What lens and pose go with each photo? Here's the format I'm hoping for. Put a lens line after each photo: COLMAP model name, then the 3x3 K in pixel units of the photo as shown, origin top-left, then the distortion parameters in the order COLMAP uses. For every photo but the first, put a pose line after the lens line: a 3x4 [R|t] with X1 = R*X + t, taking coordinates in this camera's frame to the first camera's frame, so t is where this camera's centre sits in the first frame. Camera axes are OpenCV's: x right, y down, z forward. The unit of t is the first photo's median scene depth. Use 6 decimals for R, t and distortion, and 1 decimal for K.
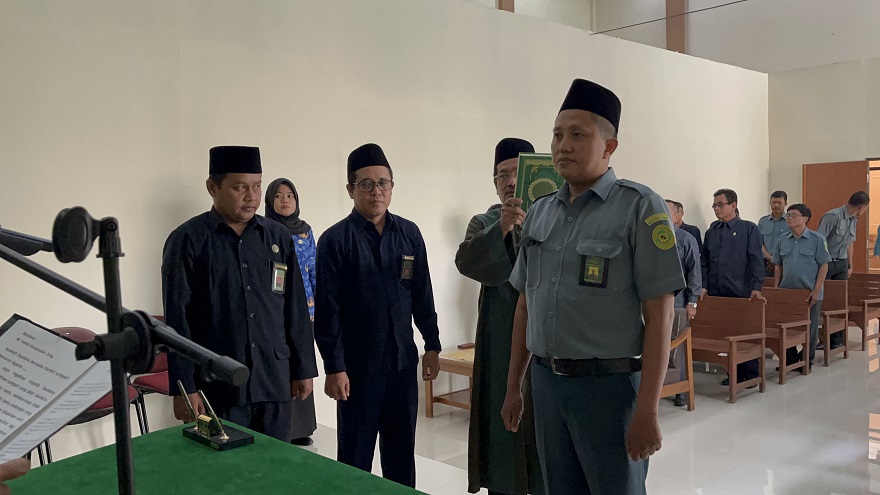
lens RADIAL K [[859.1, 0, 439.4], [0, 859.1, 248.4], [0, 0, 1]] dist [-0.019469, 0.000000]
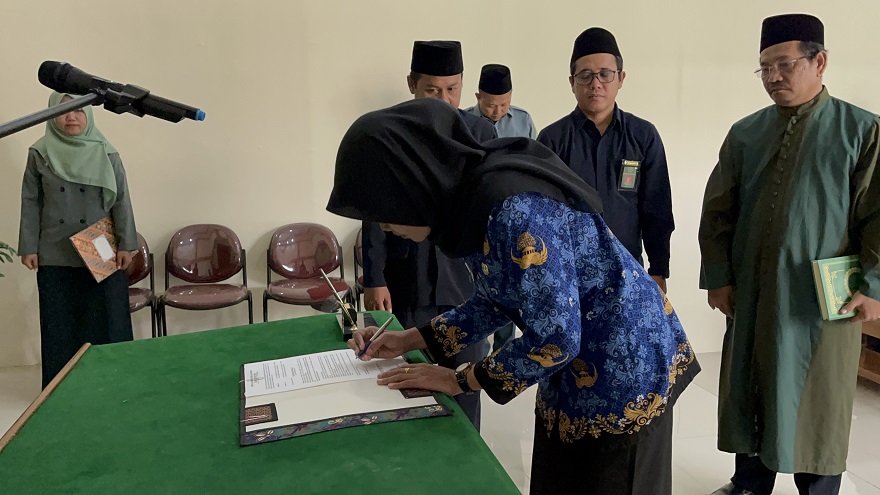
lens RADIAL K [[859.1, 0, 439.8], [0, 859.1, 247.8], [0, 0, 1]] dist [-0.019469, 0.000000]
pose [[0.724375, 0.127629, -0.677489, 0.414209], [-0.025820, 0.987047, 0.158338, -0.036523], [0.688923, -0.097203, 0.718288, 0.259664]]
